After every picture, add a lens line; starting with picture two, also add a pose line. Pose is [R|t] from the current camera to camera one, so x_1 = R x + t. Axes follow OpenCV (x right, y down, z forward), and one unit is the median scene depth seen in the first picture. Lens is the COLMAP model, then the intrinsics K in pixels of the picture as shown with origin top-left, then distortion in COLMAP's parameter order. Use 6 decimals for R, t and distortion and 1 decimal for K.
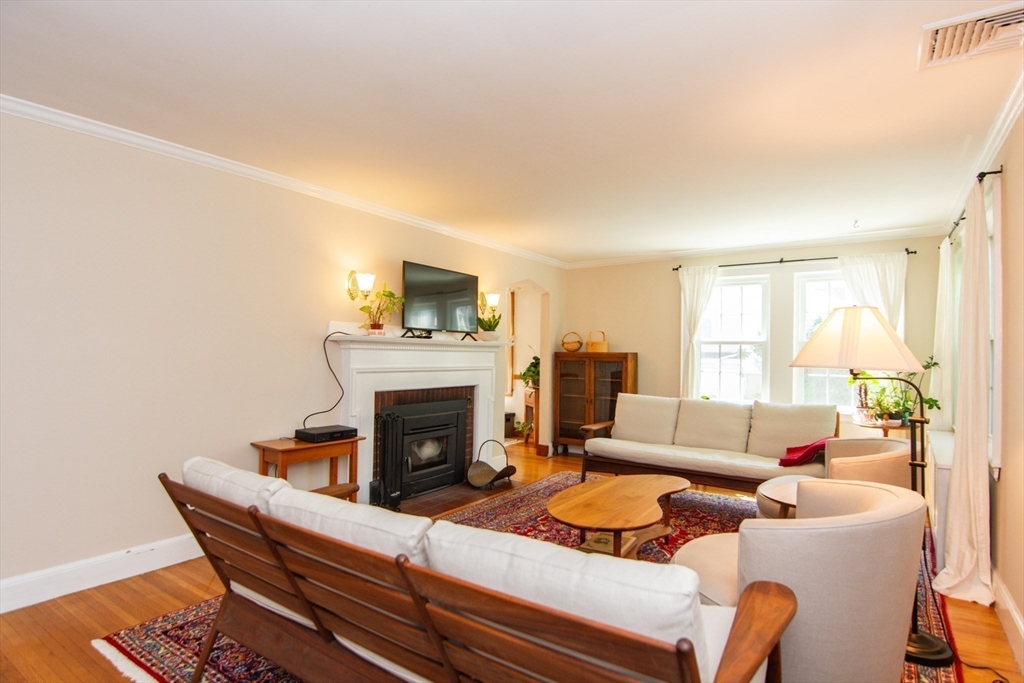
lens RADIAL K [[532.7, 0, 512.0], [0, 532.7, 341.5], [0, 0, 1]] dist [-0.000939, -0.000054]
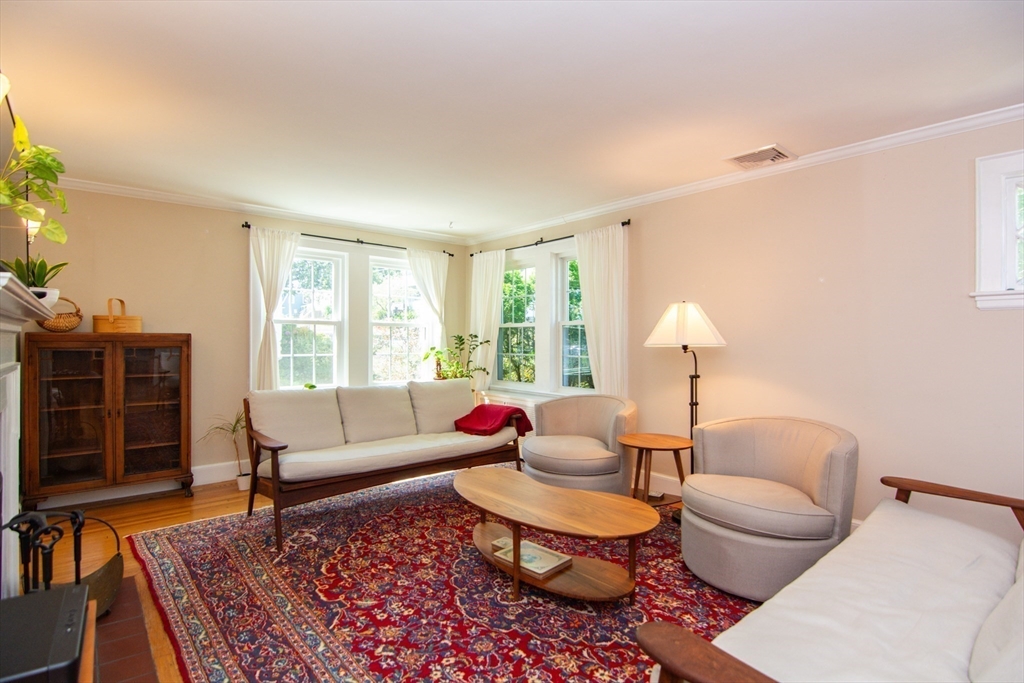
lens RADIAL K [[509.4, 0, 512.0], [0, 509.4, 341.5], [0, 0, 1]] dist [-0.002155, -0.000206]
pose [[0.249222, -0.012426, 0.968367, -0.349792], [-0.019118, 0.999660, 0.017748, 0.013329], [-0.968258, -0.022936, 0.248899, 0.484085]]
